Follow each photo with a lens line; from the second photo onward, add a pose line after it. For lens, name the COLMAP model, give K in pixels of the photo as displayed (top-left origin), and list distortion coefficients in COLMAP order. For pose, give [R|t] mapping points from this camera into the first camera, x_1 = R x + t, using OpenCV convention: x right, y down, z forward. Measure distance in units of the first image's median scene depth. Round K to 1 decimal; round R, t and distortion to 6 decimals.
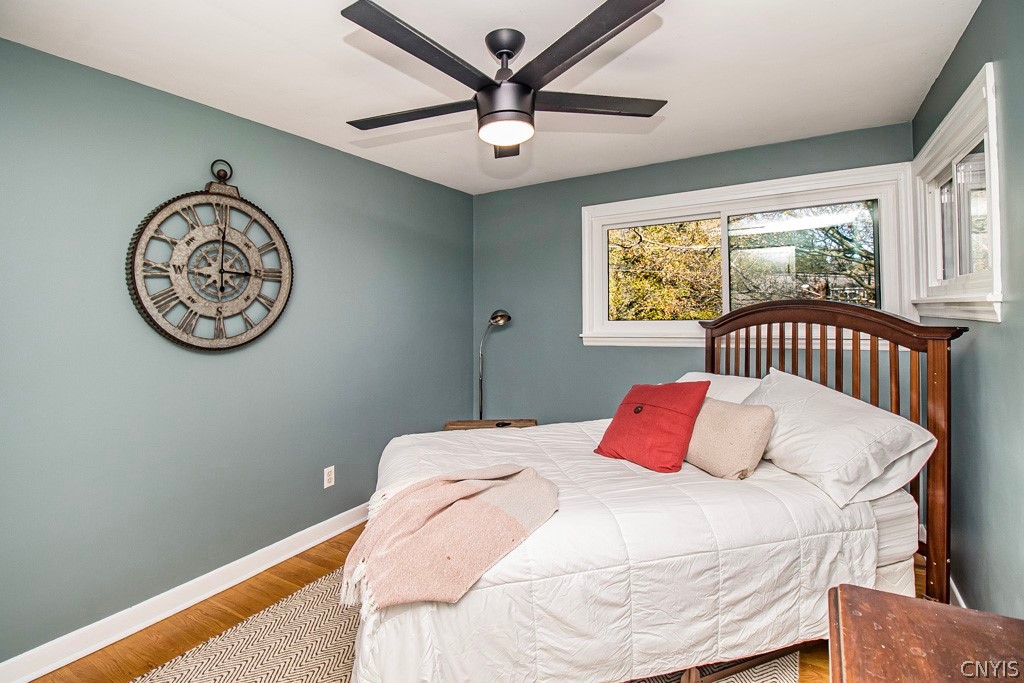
lens RADIAL K [[489.8, 0, 512.0], [0, 489.8, 341.5], [0, 0, 1]] dist [-0.003133, -0.012608]
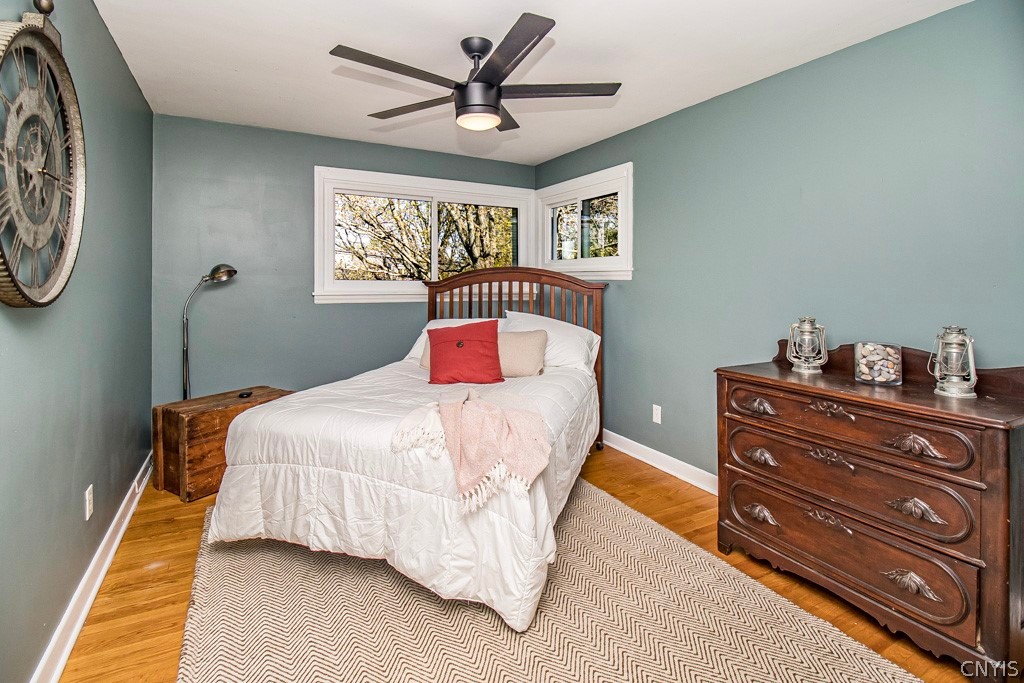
lens RADIAL K [[489.8, 0, 512.0], [0, 489.8, 341.5], [0, 0, 1]] dist [-0.003133, -0.012608]
pose [[0.487032, -0.083103, 0.869421, -0.685084], [0.030109, 0.996469, 0.078380, 0.023698], [-0.872865, -0.011996, 0.487815, 0.186722]]
